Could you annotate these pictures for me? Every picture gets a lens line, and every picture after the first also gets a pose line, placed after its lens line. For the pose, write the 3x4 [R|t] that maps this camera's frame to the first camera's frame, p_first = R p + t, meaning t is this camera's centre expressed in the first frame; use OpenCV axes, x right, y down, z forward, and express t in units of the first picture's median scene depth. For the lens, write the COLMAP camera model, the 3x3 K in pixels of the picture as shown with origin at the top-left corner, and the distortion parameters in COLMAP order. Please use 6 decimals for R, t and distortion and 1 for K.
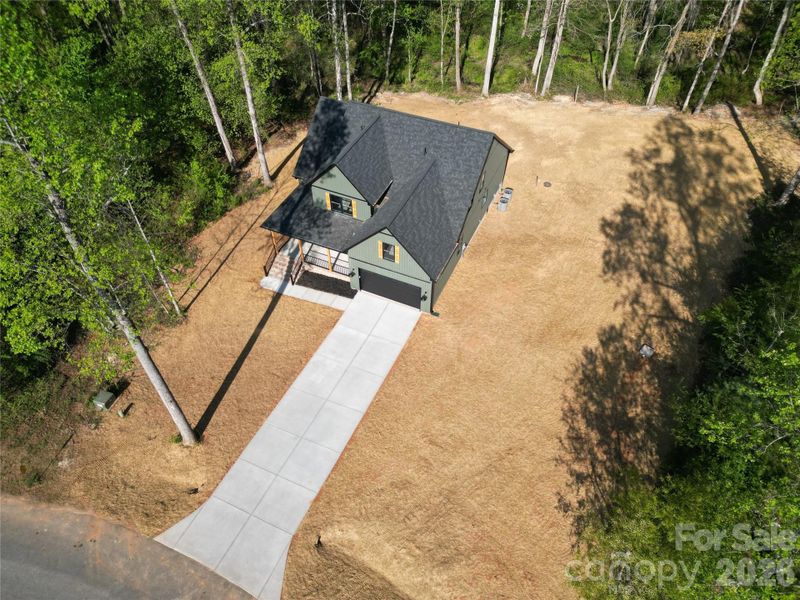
lens RADIAL K [[591.6, 0, 403.7], [0, 591.6, 300.2], [0, 0, 1]] dist [0.038330, 0.000923]
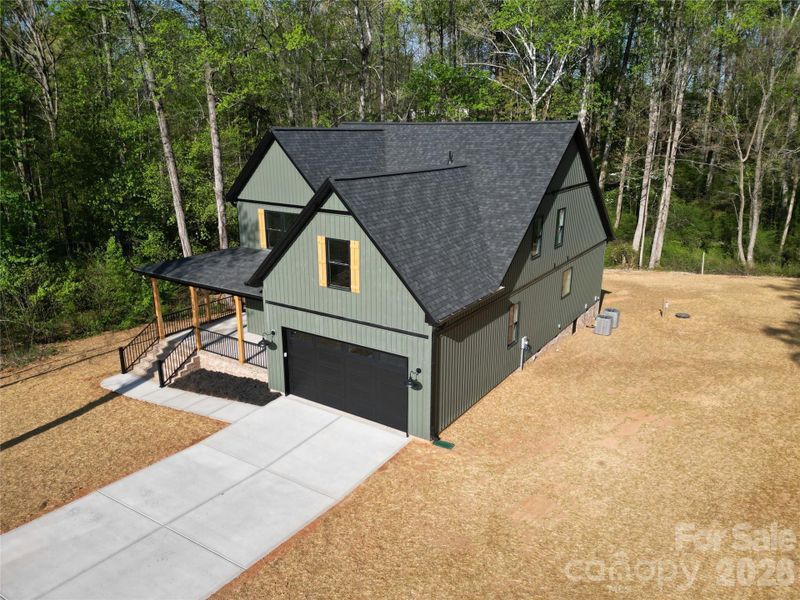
lens RADIAL K [[591.6, 0, 403.7], [0, 591.6, 300.2], [0, 0, 1]] dist [0.038330, 0.000923]
pose [[0.986800, 0.036113, -0.157867, 0.085610], [-0.112707, 0.853146, -0.509351, 0.145530], [0.116290, 0.520421, 0.845955, 0.604833]]
